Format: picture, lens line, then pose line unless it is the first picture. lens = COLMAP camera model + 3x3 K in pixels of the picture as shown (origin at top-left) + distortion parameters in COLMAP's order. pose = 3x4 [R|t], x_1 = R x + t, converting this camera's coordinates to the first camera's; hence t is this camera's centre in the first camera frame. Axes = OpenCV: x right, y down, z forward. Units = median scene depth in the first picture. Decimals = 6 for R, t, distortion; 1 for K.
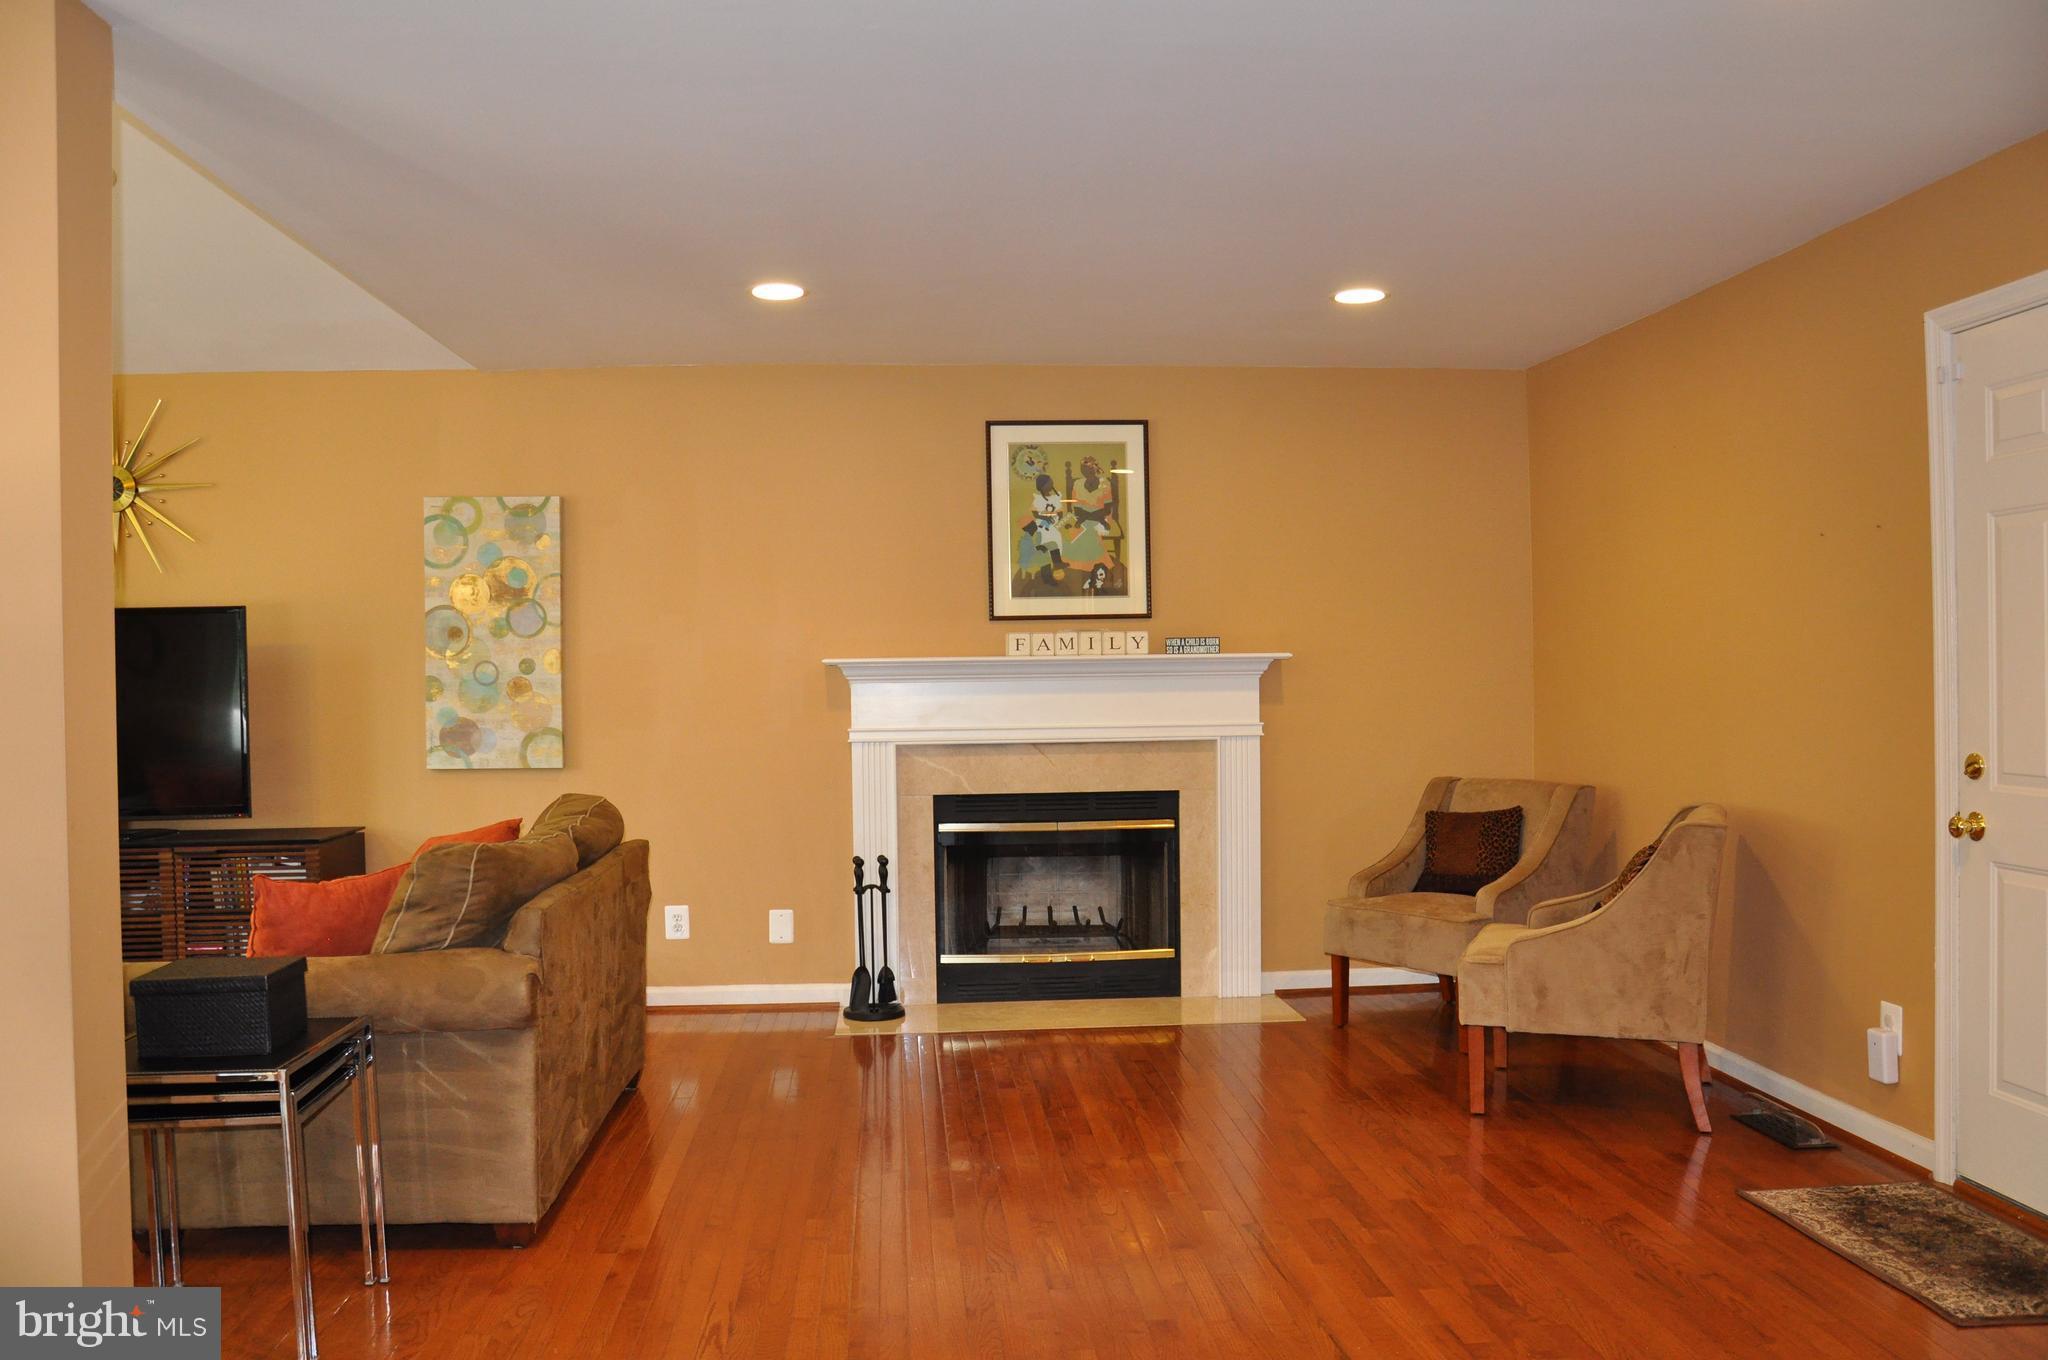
lens RADIAL K [[1626.0, 0, 1024.0], [0, 1626.0, 680.0], [0, 0, 1]] dist [-0.152745, 0.132831]
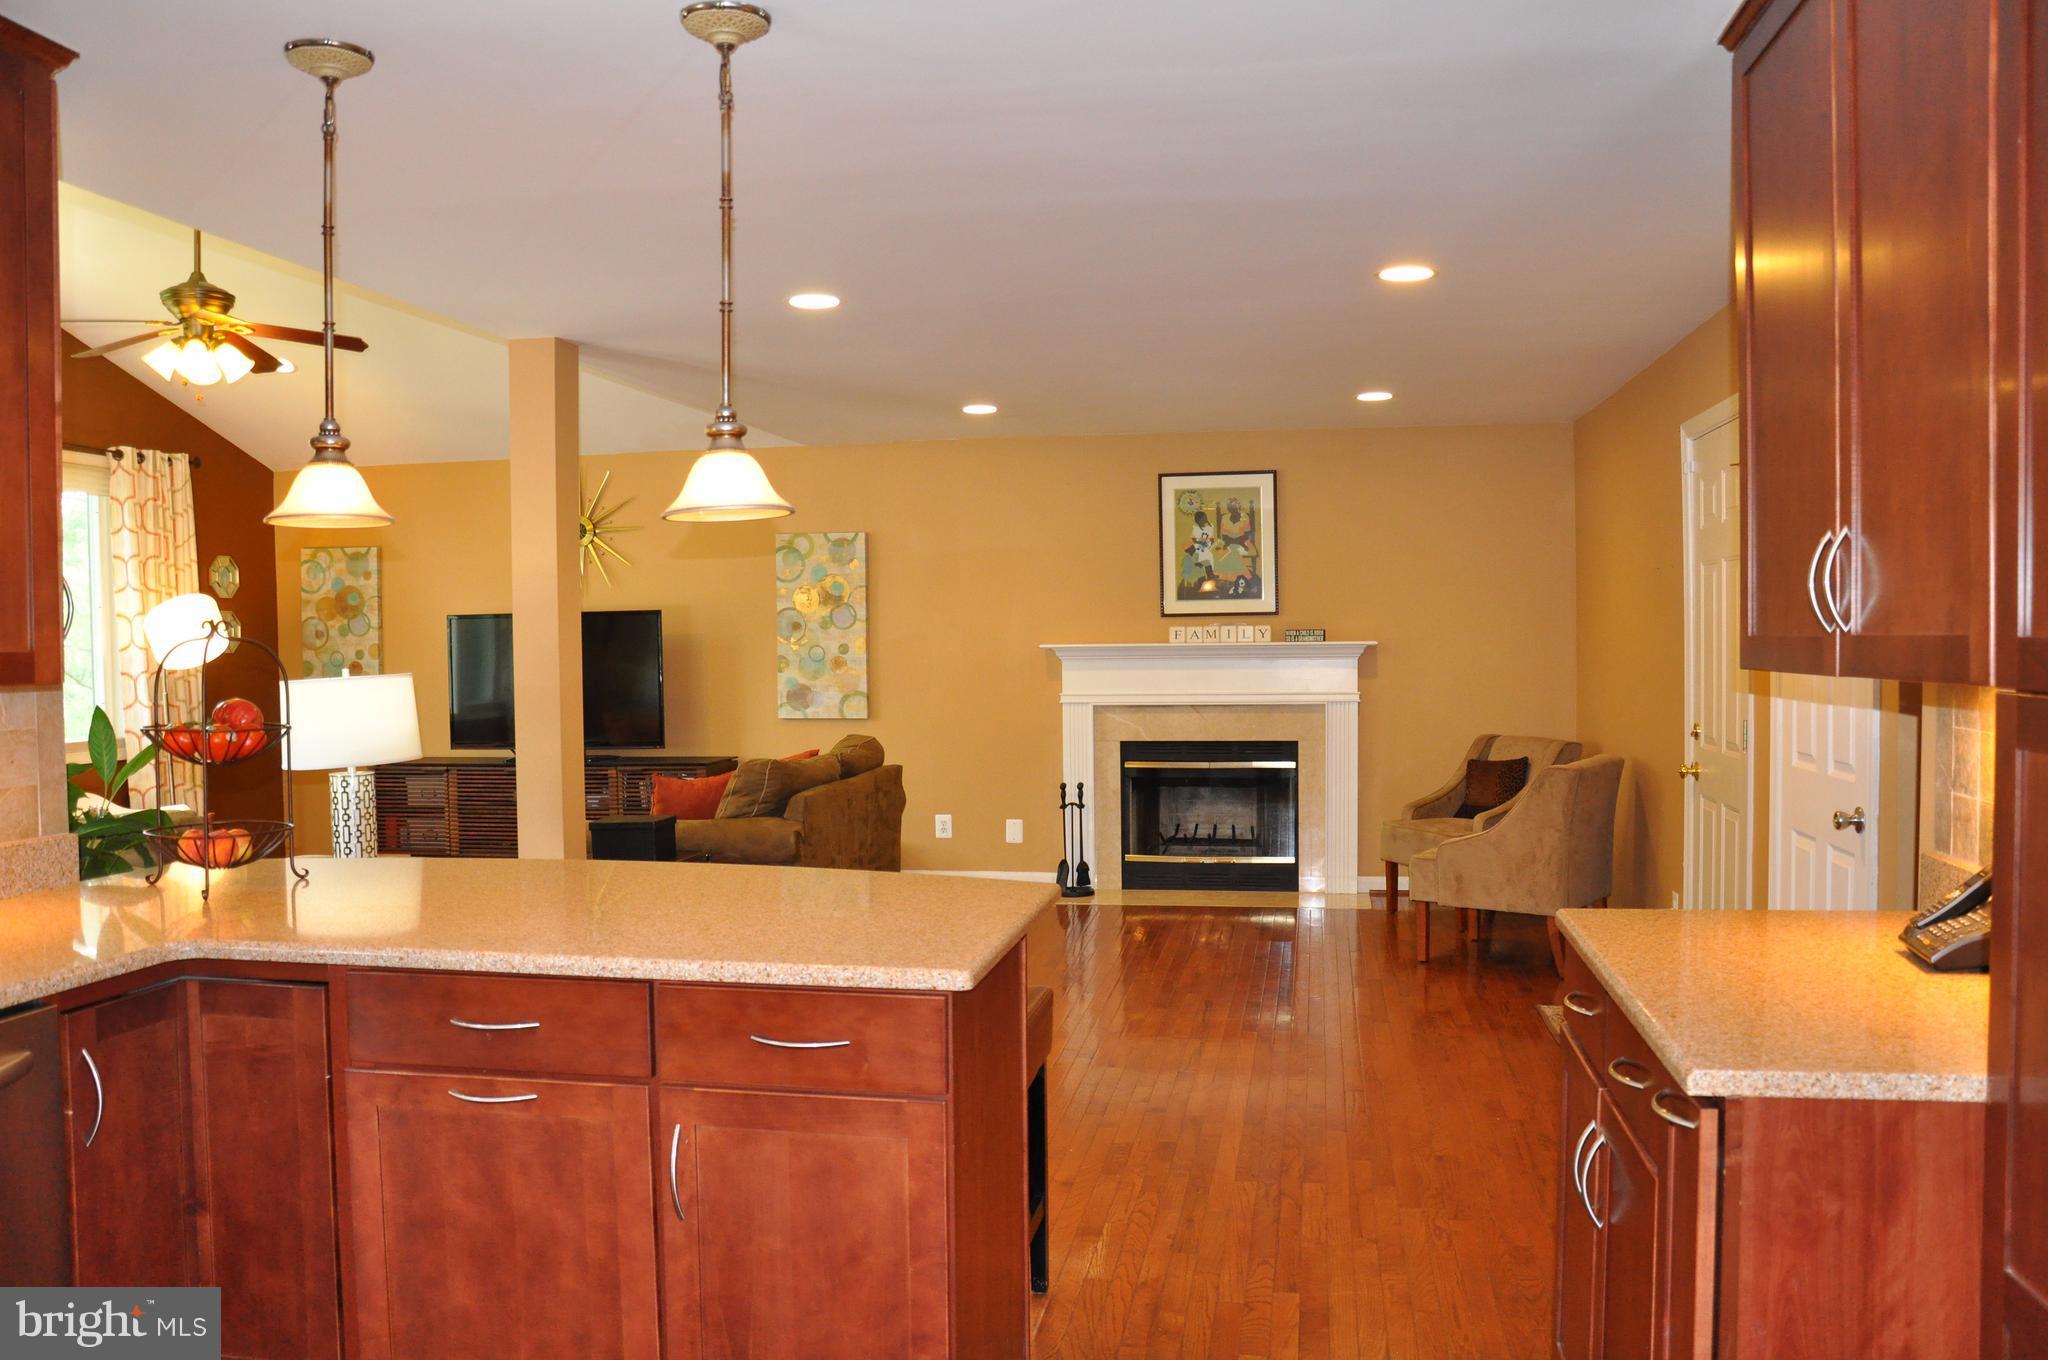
lens RADIAL K [[1626.0, 0, 1024.0], [0, 1626.0, 680.0], [0, 0, 1]] dist [-0.152745, 0.132831]
pose [[0.967199, 0.008624, -0.253875, 0.225681], [-0.001563, 0.999607, 0.028004, -0.021883], [0.254017, -0.026688, 0.966832, -0.391520]]
